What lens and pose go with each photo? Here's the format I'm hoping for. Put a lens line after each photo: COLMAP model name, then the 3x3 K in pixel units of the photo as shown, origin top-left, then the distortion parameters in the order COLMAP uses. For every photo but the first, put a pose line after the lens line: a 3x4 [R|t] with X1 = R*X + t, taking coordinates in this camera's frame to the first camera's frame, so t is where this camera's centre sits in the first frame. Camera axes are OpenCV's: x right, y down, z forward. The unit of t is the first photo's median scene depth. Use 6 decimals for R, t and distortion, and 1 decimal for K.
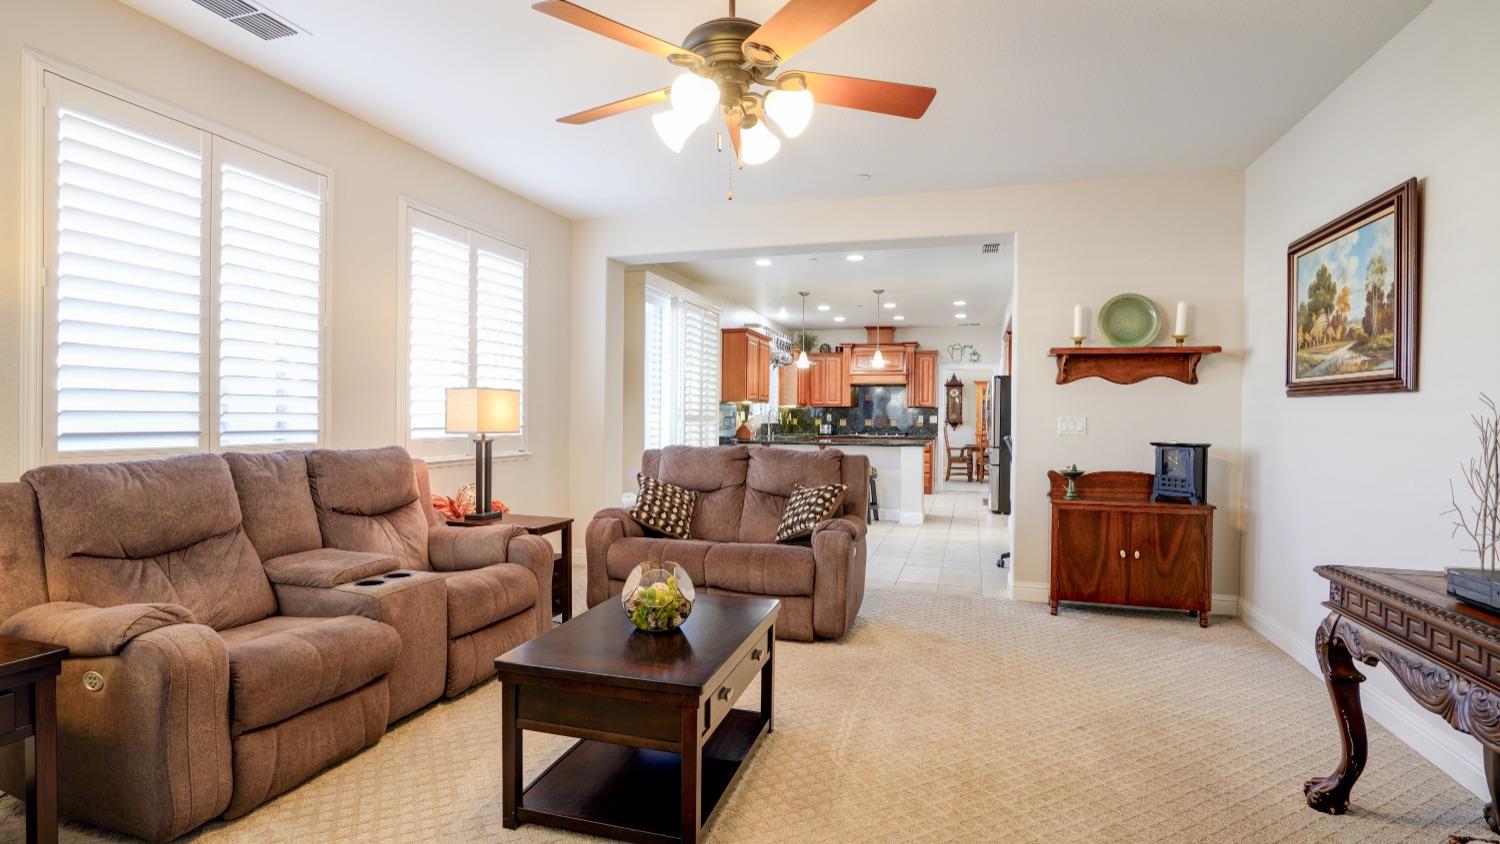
lens RADIAL K [[689.9, 0, 757.2], [0, 689.9, 423.5], [0, 0, 1]] dist [-0.052634, 0.014806]
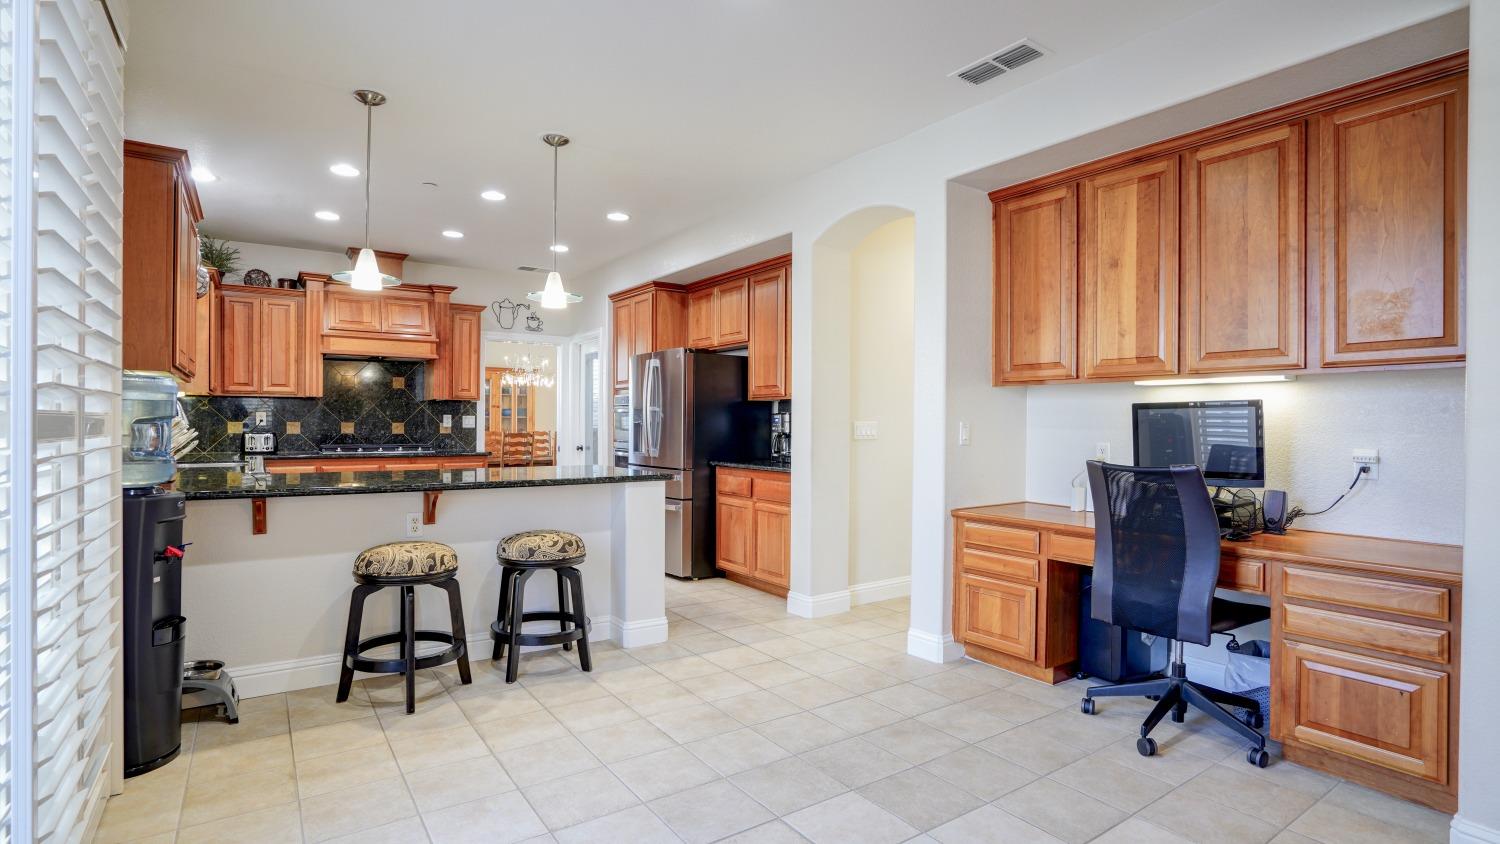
lens RADIAL K [[723.8, 0, 723.2], [0, 723.8, 423.0], [0, 0, 1]] dist [-0.034885, 0.004458]
pose [[0.630215, -0.006777, 0.776391, -0.087919], [0.007935, 0.999966, 0.002287, -0.004459], [-0.776380, 0.004720, 0.630247, 0.426868]]
